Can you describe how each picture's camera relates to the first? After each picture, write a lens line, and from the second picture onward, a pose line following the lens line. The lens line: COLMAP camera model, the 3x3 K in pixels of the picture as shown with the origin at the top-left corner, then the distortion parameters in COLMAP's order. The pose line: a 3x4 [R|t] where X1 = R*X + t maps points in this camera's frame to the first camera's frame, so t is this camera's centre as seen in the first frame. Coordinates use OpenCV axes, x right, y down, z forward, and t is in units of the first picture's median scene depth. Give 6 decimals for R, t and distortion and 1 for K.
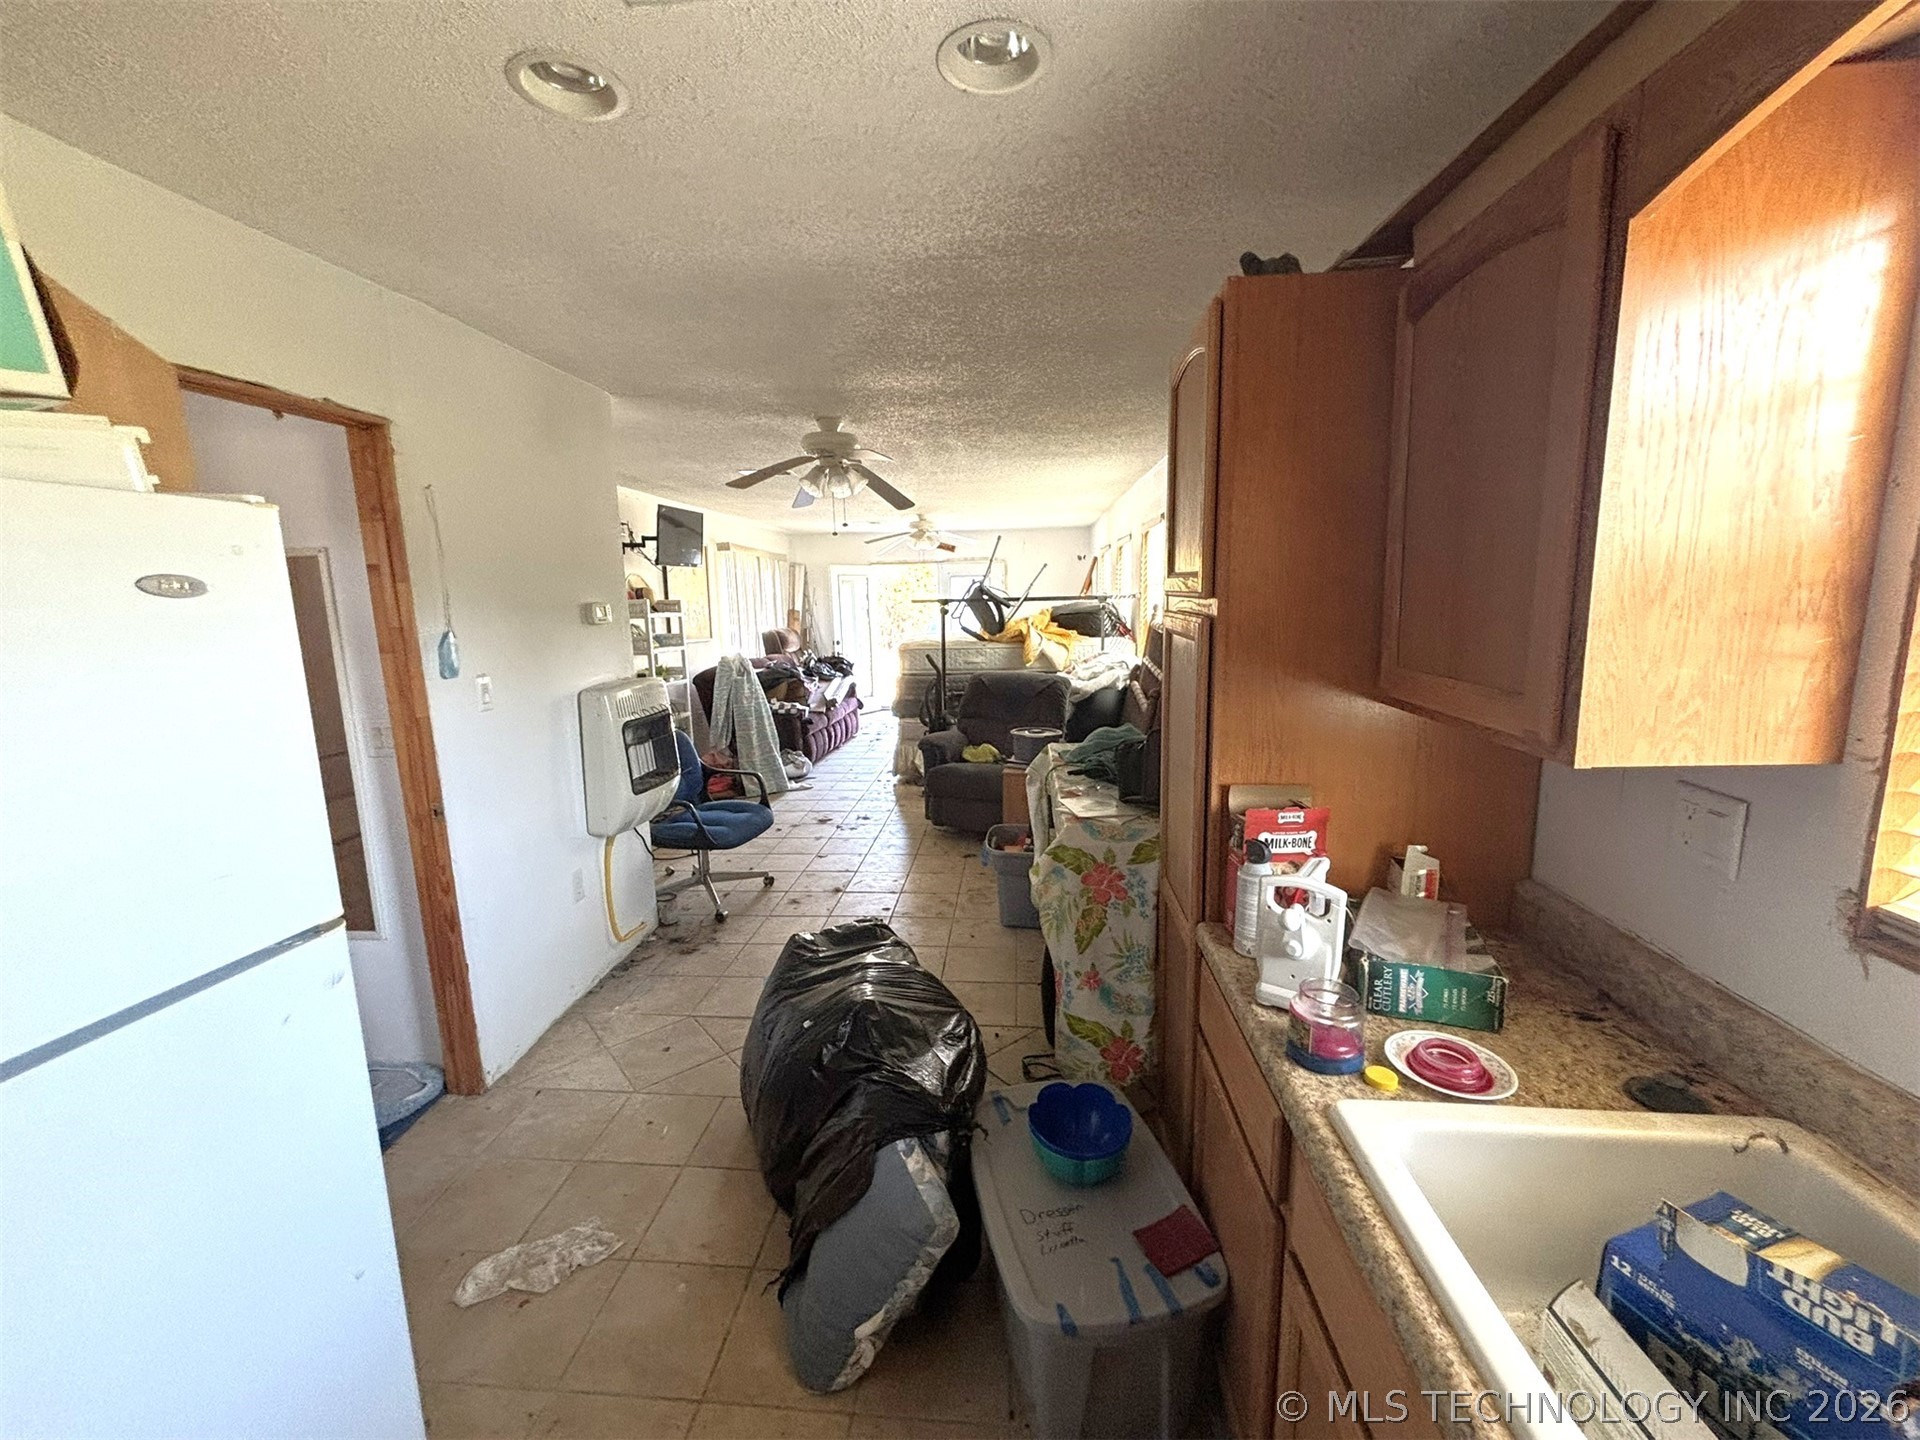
lens RADIAL K [[776.1, 0, 965.6], [0, 776.1, 725.2], [0, 0, 1]] dist [0.004829, -0.000542]
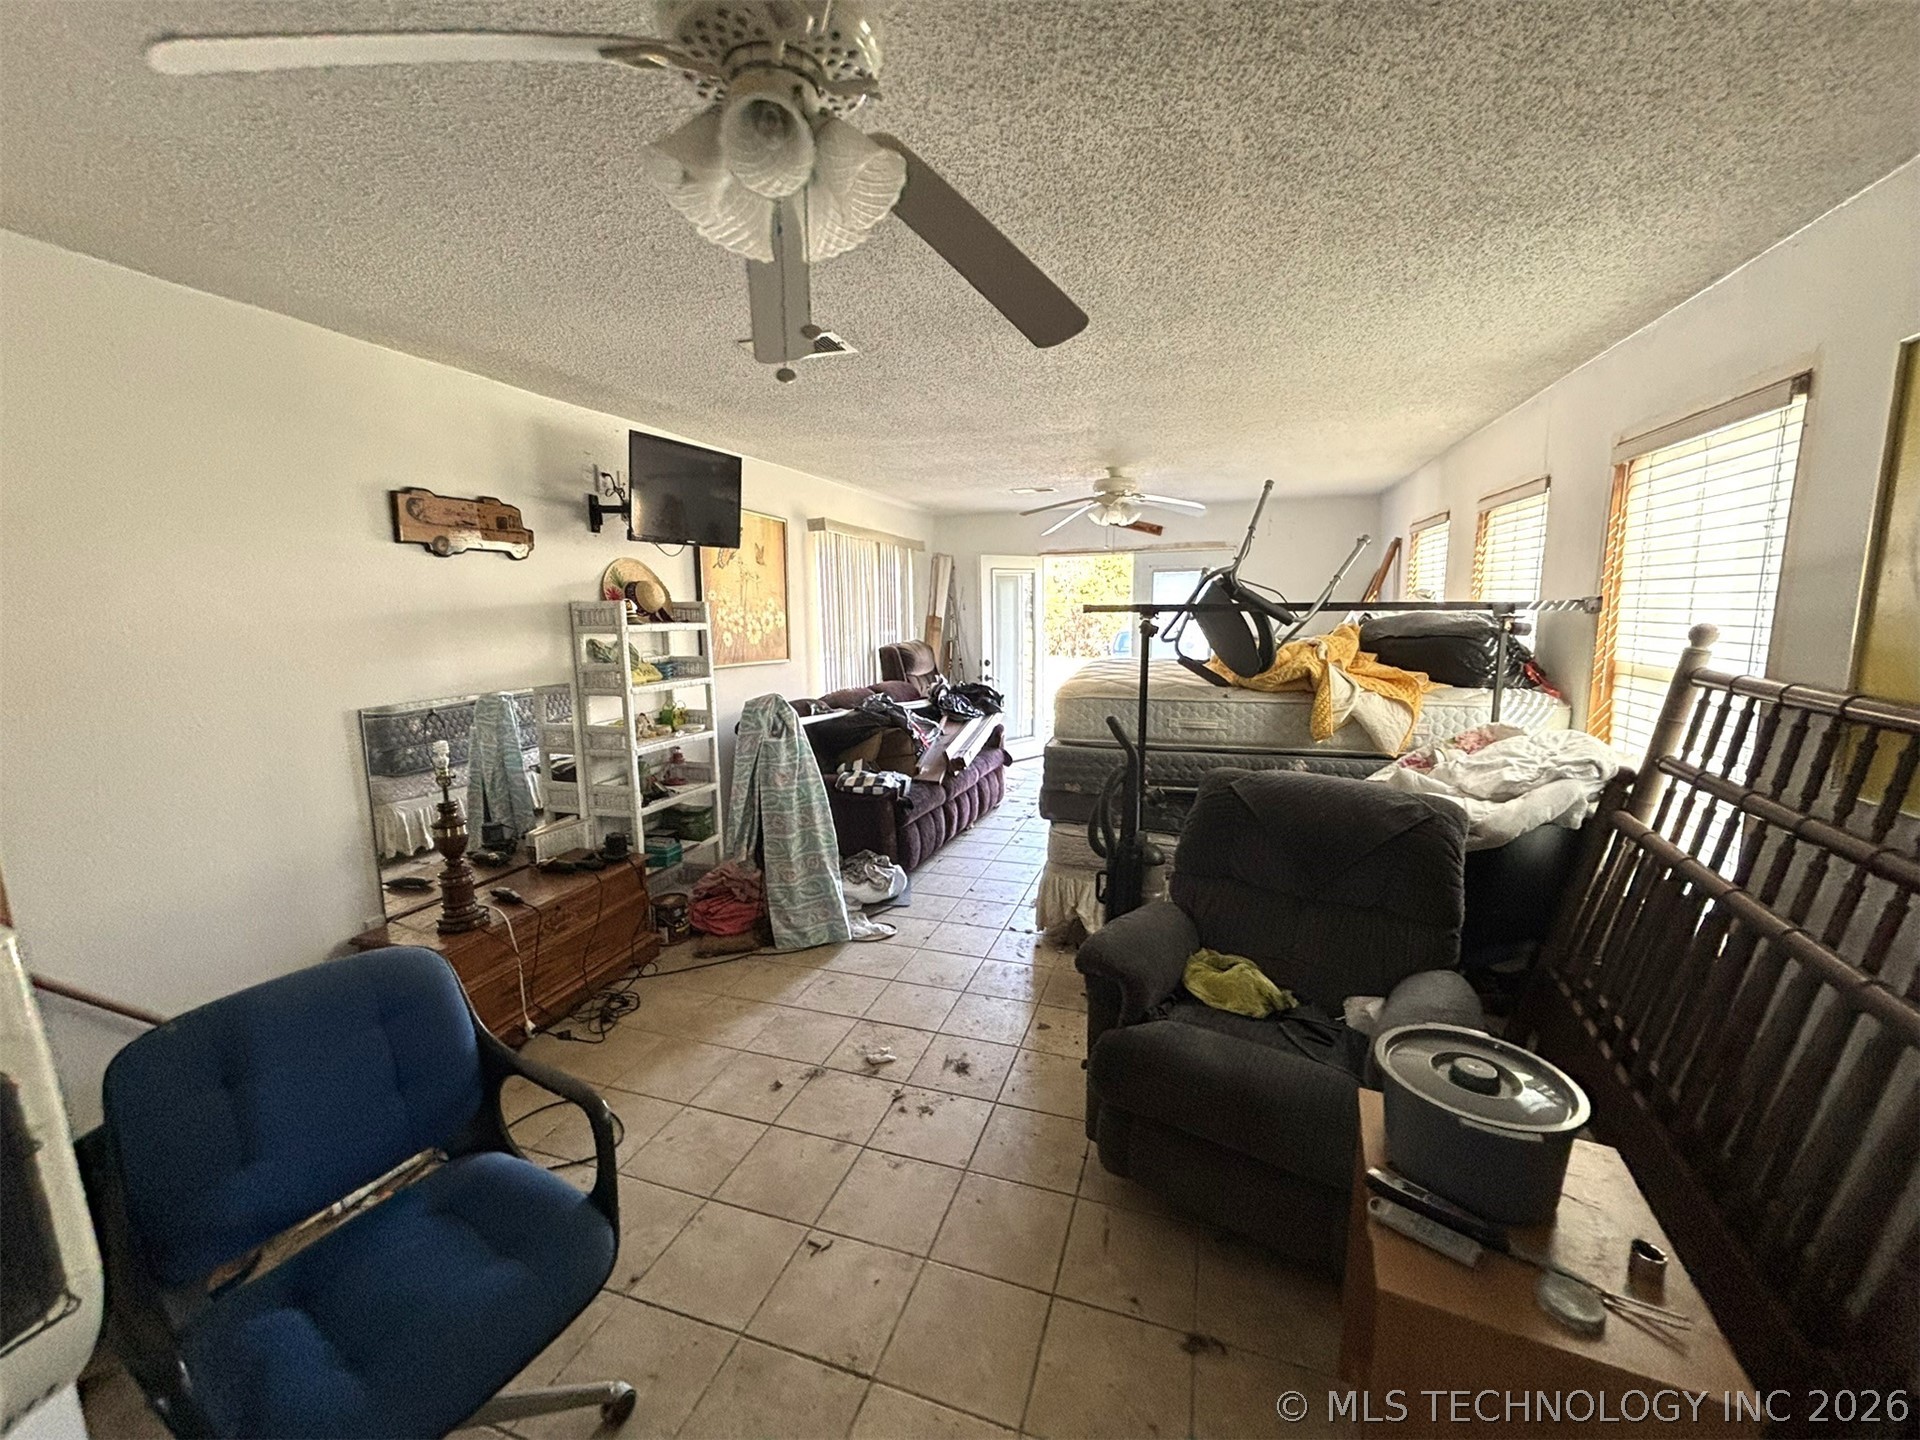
lens RADIAL K [[776.1, 0, 955.1], [0, 776.1, 722.8], [0, 0, 1]] dist [0.004829, -0.000542]
pose [[0.968309, 0.046930, -0.245307, -0.021418], [-0.048568, 0.998820, -0.000625, -0.074717], [0.244988, 0.012519, 0.969445, 0.451423]]
